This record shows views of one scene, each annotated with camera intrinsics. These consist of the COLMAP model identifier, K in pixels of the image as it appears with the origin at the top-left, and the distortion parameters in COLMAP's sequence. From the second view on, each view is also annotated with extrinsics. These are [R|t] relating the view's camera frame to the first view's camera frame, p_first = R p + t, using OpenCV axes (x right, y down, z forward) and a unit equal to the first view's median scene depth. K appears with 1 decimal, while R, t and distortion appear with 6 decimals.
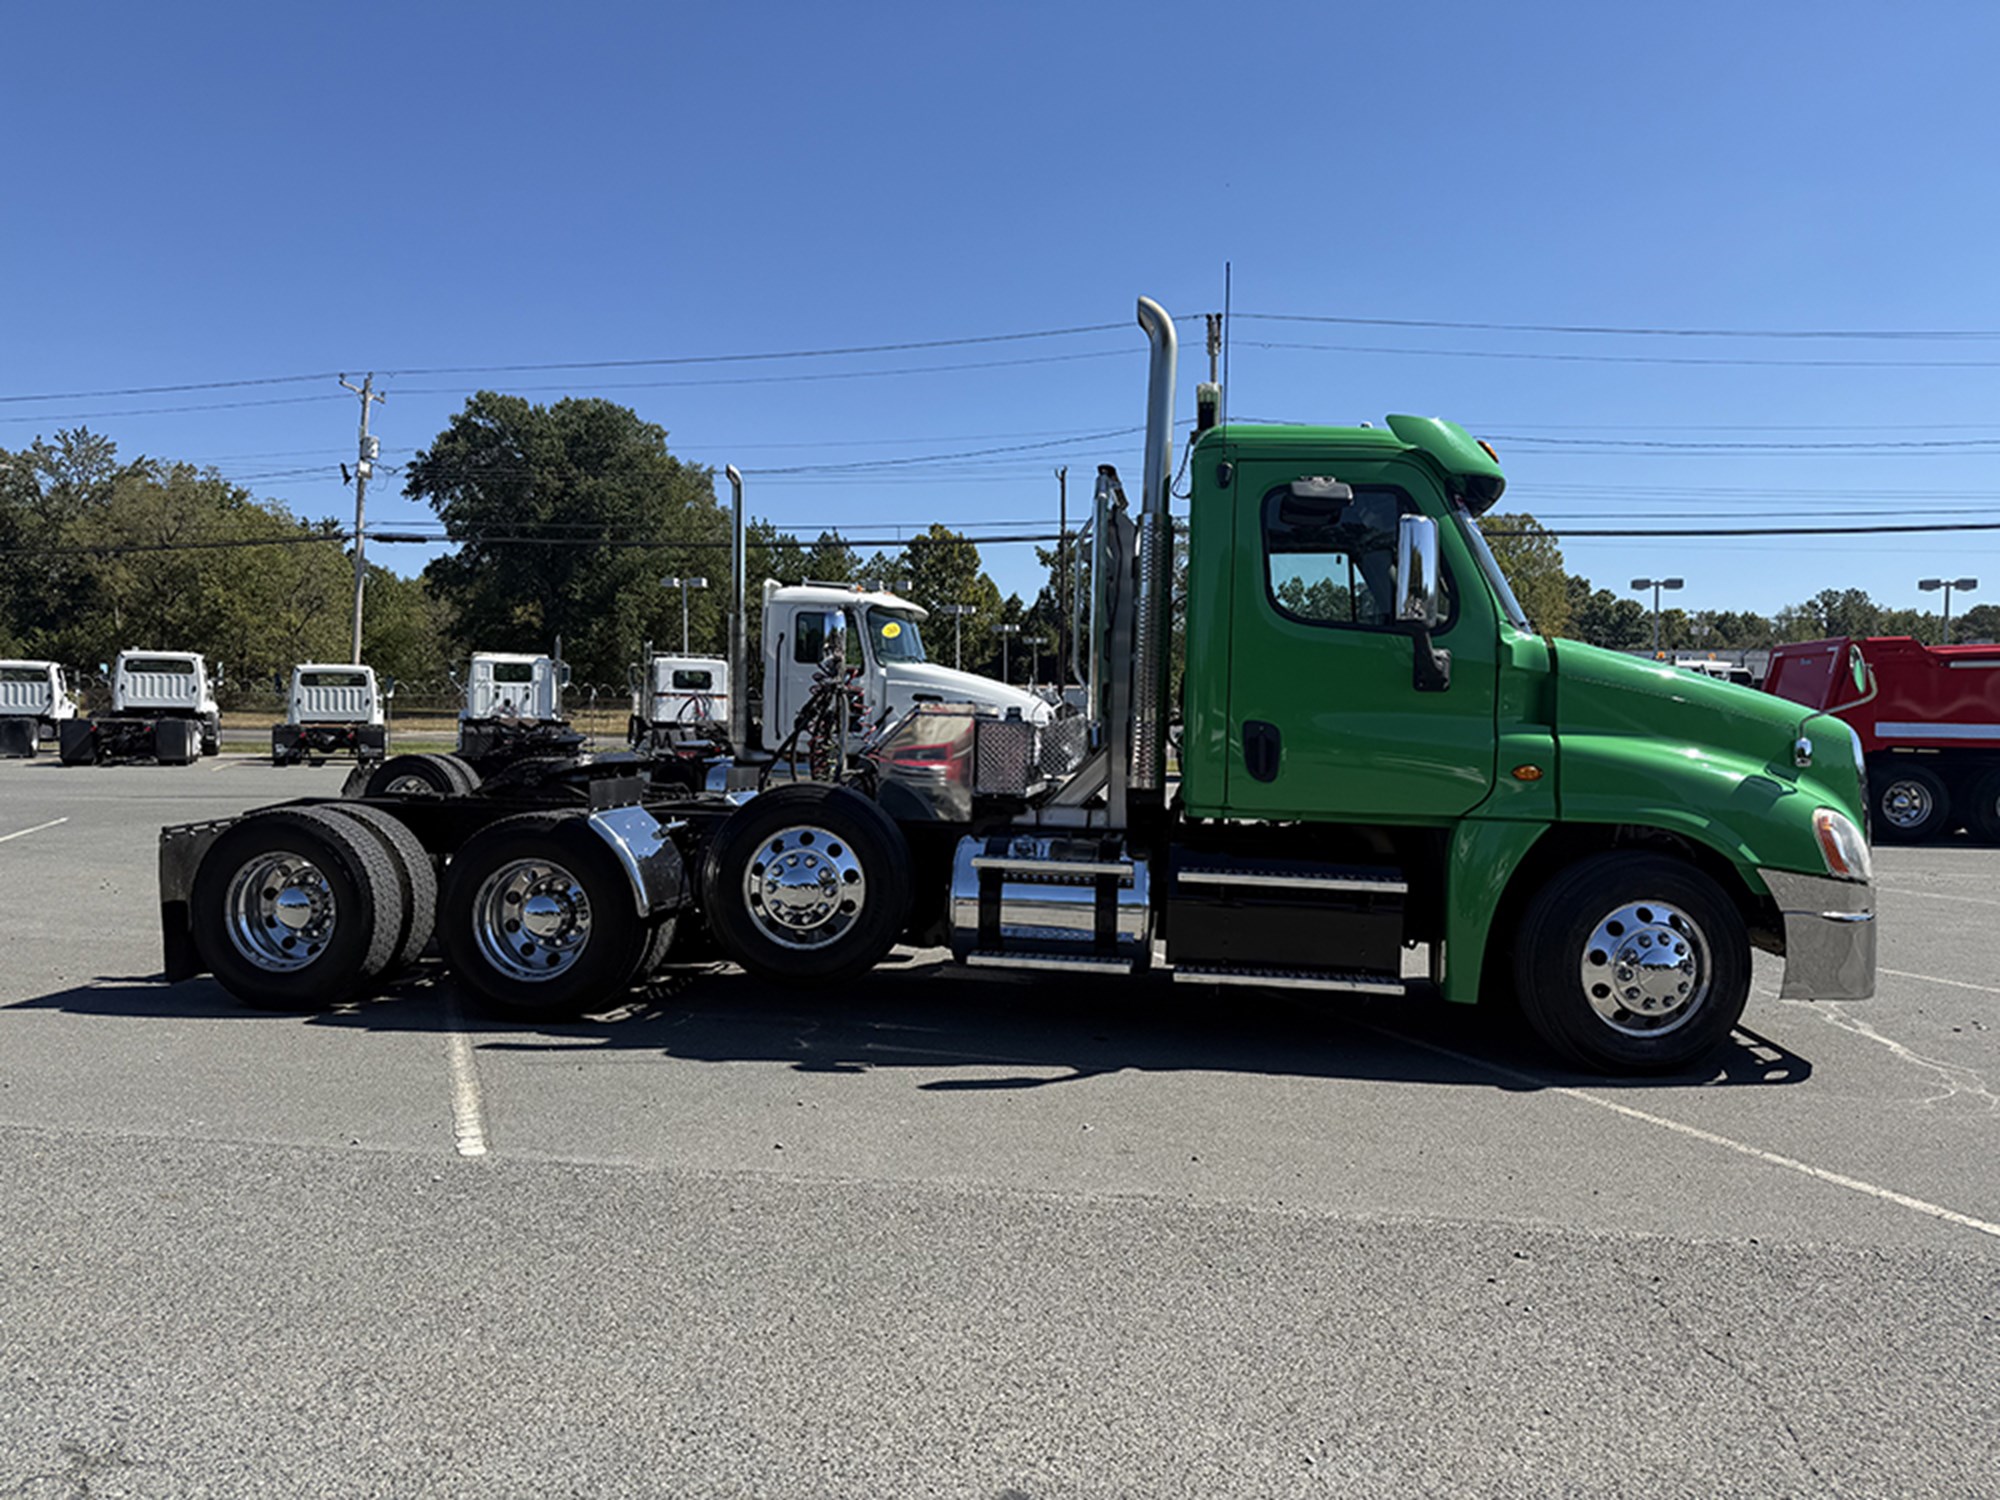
lens RADIAL K [[1395.6, 0, 1002.1], [0, 1395.6, 750.4], [0, 0, 1]] dist [0.043246, -0.050147]
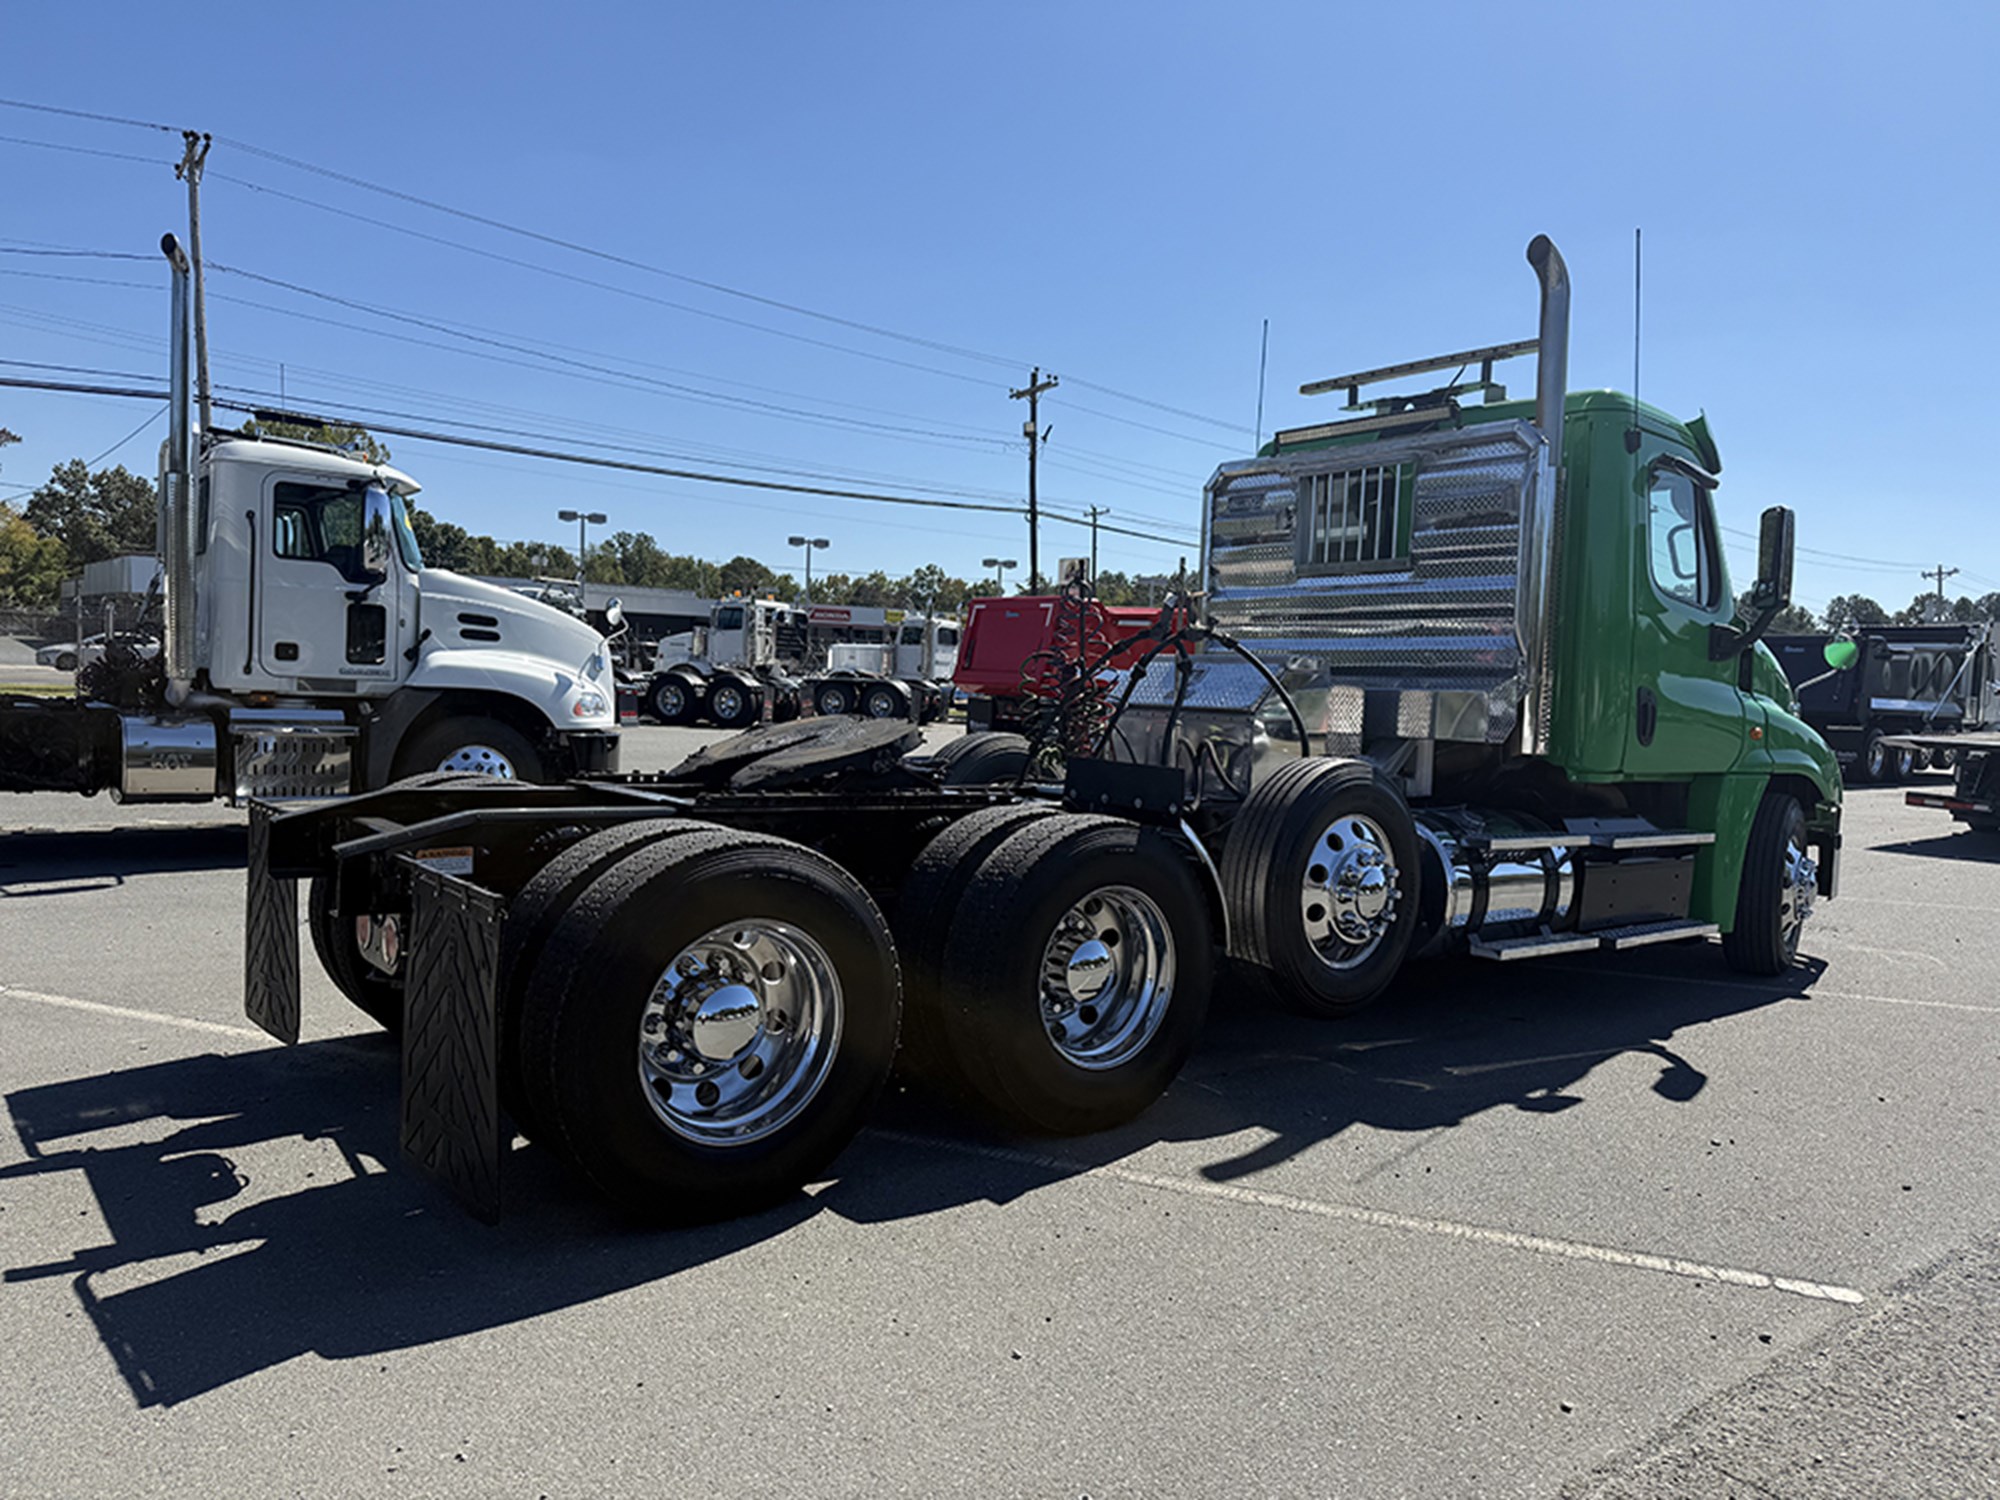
lens RADIAL K [[1395.6, 0, 1039.5], [0, 1395.6, 752.0], [0, 0, 1]] dist [0.043246, -0.050147]
pose [[0.688341, -0.024078, 0.724988, -0.389029], [-0.016006, 0.998701, 0.048365, -0.008079], [-0.725211, -0.044895, 0.687062, 0.270680]]
